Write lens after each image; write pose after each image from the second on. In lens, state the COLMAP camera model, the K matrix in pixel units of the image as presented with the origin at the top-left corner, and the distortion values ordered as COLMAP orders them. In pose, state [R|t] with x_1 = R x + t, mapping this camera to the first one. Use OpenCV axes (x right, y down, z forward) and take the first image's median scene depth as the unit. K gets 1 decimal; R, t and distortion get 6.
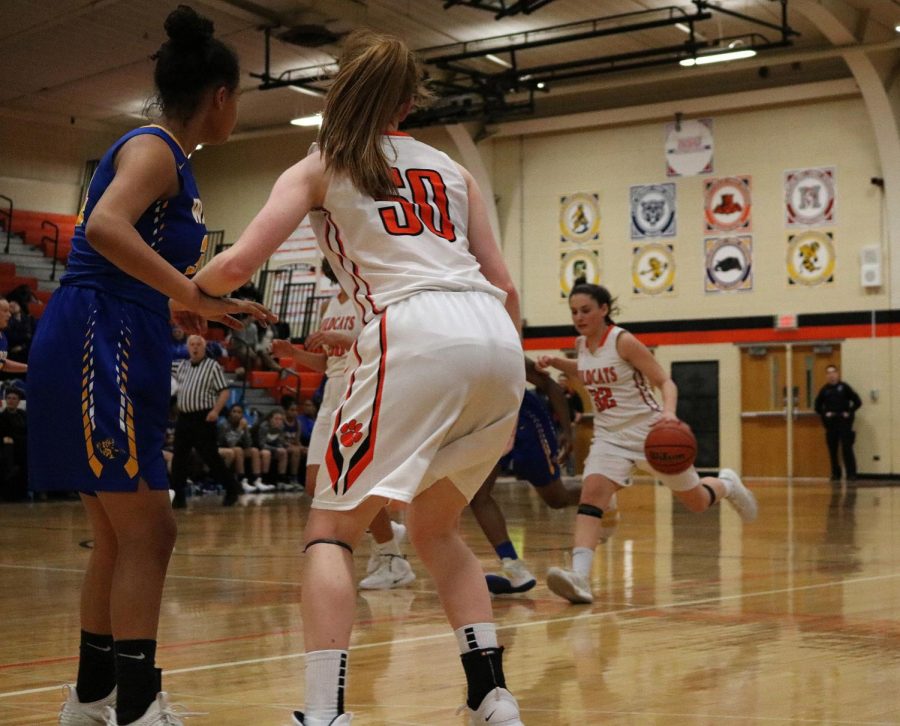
lens RADIAL K [[2037.0, 0, 443.0], [0, 2037.0, 359.8], [0, 0, 1]] dist [0.163236, 0.000000]
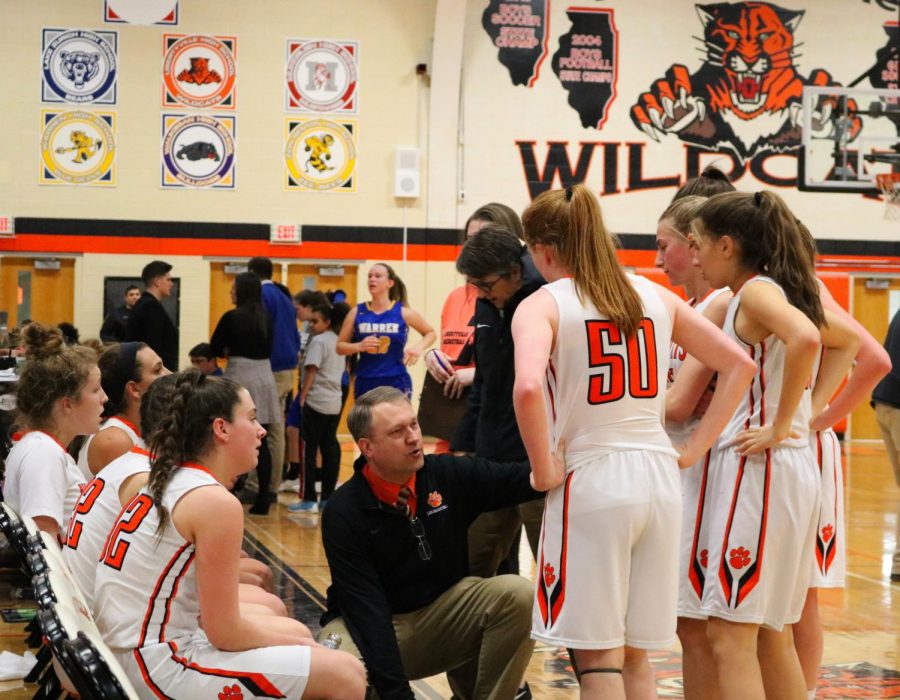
lens RADIAL K [[2334.7, 0, 449.7], [0, 2334.7, 347.8], [0, 0, 1]] dist [0.030157, 0.000000]
pose [[0.646221, 0.024223, 0.762765, -0.455154], [-0.045281, 0.998952, 0.006639, 0.015432], [-0.761805, -0.038829, 0.646641, 0.377331]]
